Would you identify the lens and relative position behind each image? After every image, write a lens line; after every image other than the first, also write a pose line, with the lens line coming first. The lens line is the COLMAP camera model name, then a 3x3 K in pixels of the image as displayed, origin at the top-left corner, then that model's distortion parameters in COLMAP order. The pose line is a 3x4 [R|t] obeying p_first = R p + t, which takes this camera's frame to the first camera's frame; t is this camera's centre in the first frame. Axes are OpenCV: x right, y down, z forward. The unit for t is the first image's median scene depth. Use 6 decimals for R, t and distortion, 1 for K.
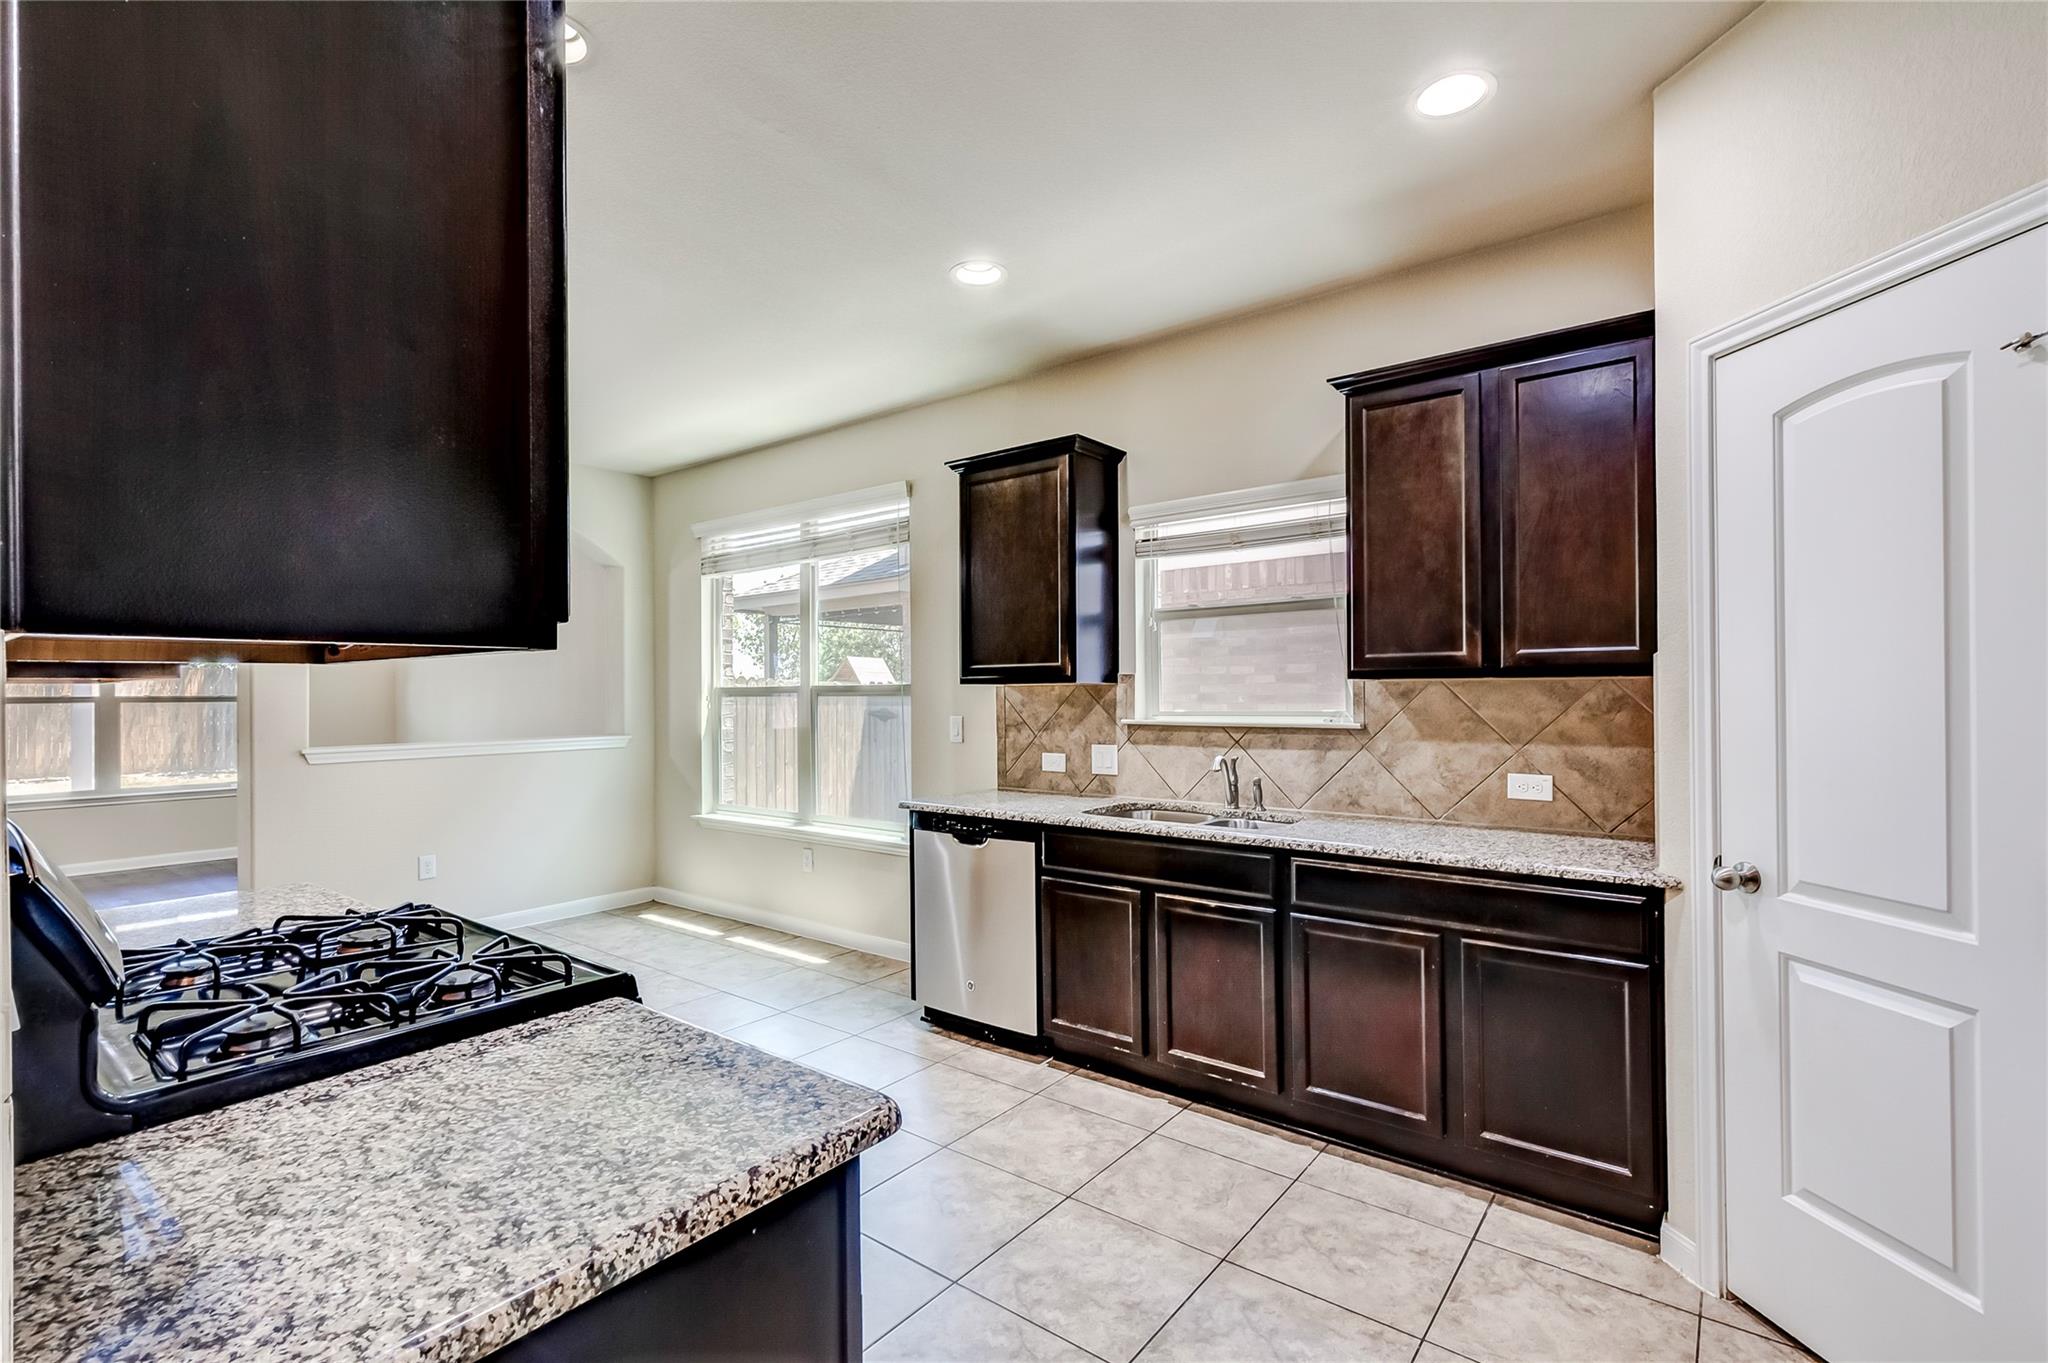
lens RADIAL K [[922.2, 0, 1025.3], [0, 922.2, 690.2], [0, 0, 1]] dist [0.008445, -0.001614]
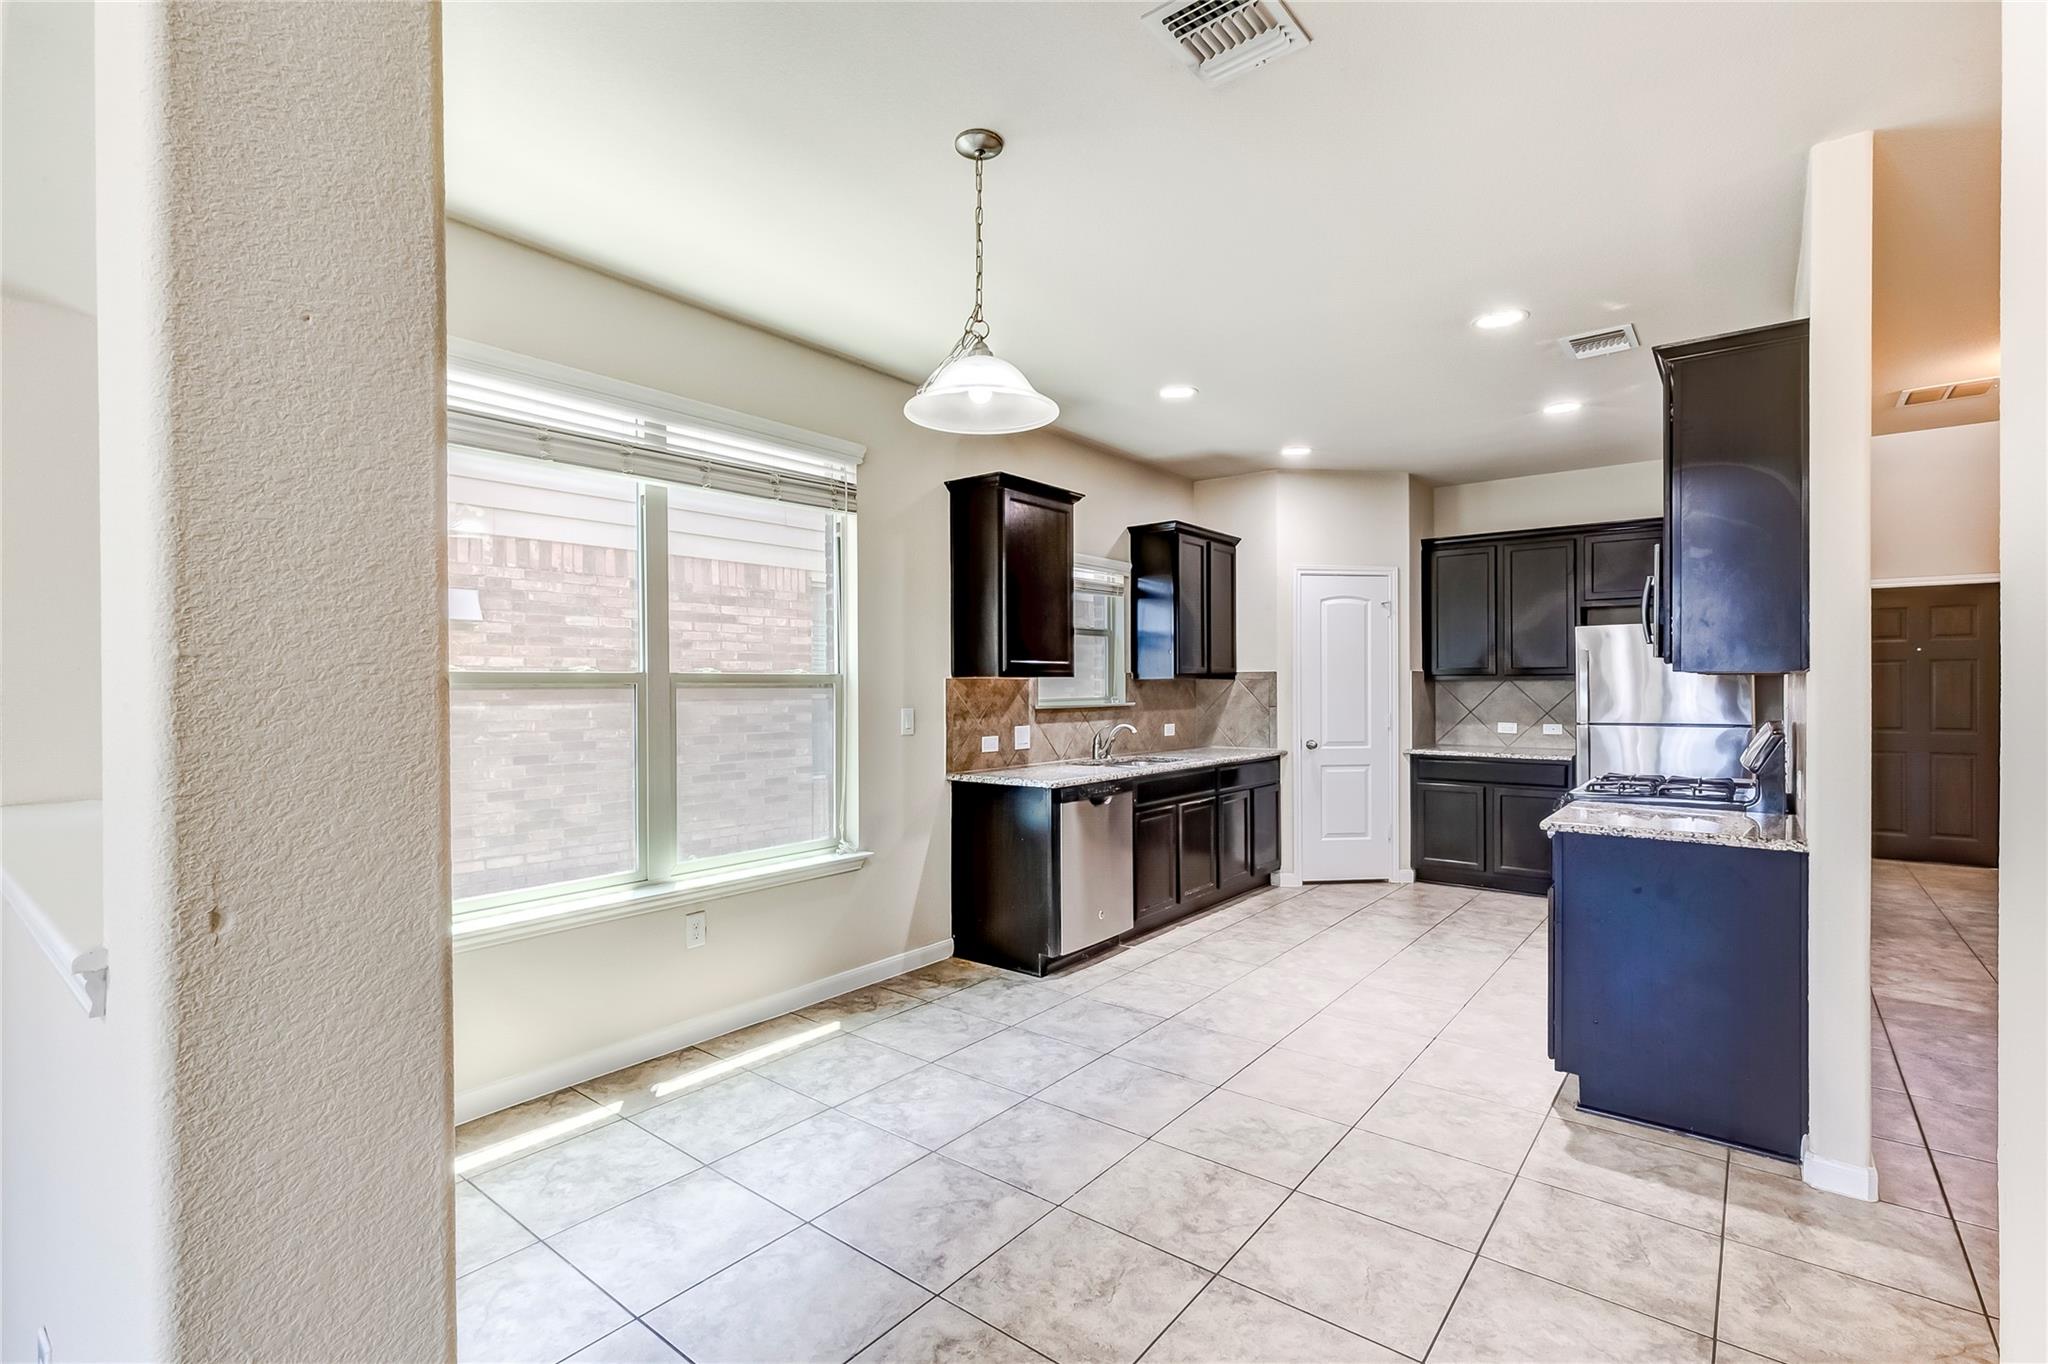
lens RADIAL K [[922.2, 0, 1026.6], [0, 922.2, 688.1], [0, 0, 1]] dist [0.008445, -0.001614]
pose [[0.009476, 0.004055, 0.999947, -1.407484], [0.000269, 0.999992, -0.004058, 0.014040], [-0.999955, 0.000308, 0.009475, 1.154186]]
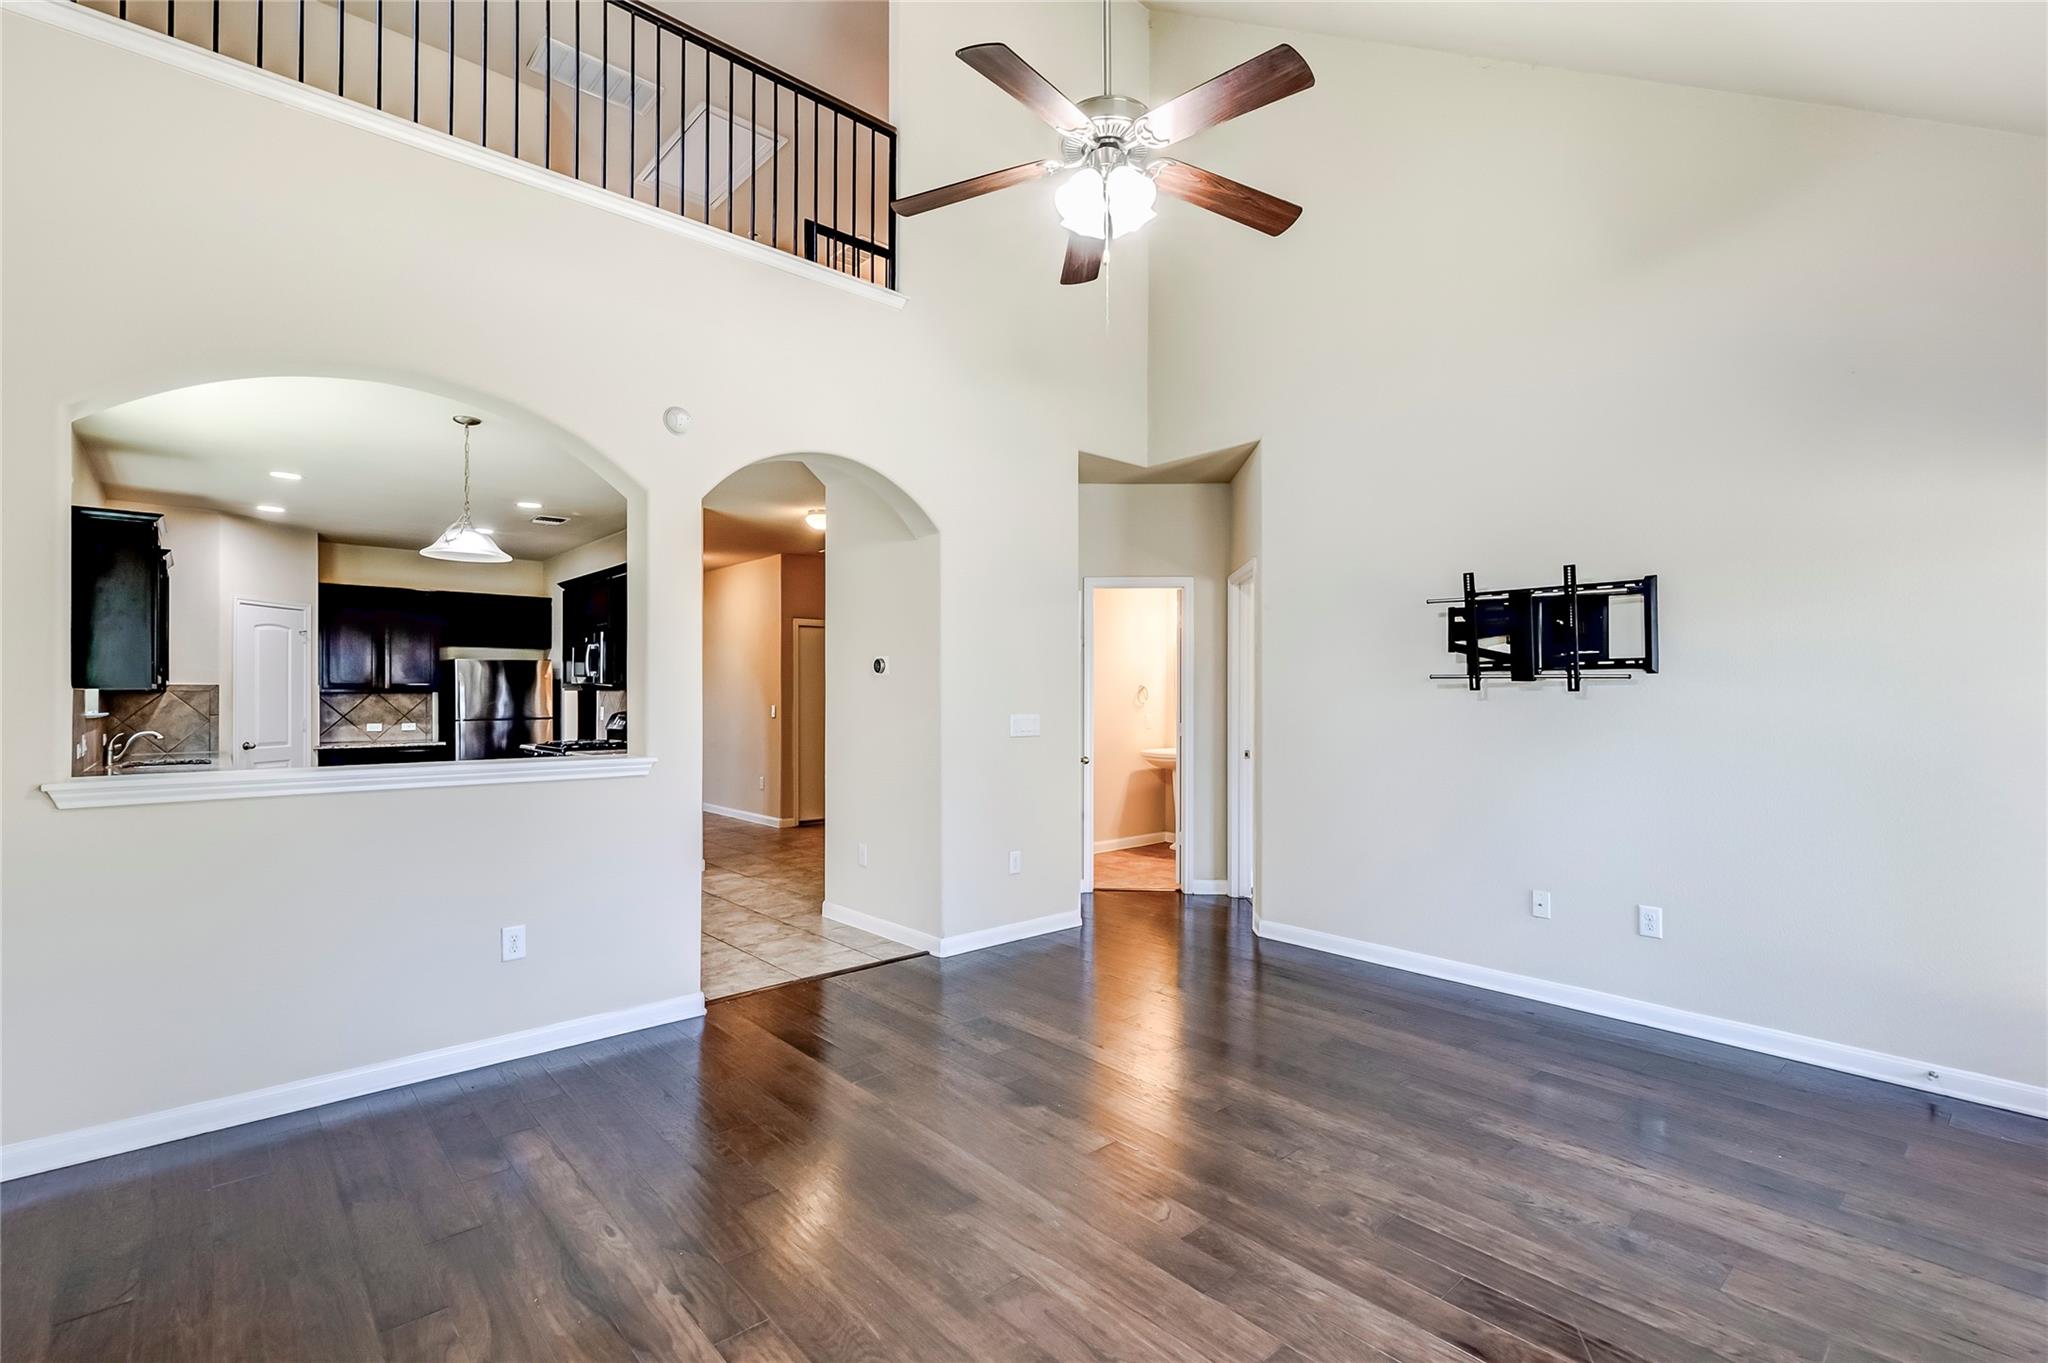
lens RADIAL K [[922.2, 0, 1021.6], [0, 922.2, 683.7], [0, 0, 1]] dist [0.008445, -0.001614]
pose [[-0.983325, 0.011240, 0.181507, -1.786001], [0.008640, 0.999849, -0.015108, 0.020865], [-0.181649, -0.013288, -0.983274, 2.461057]]
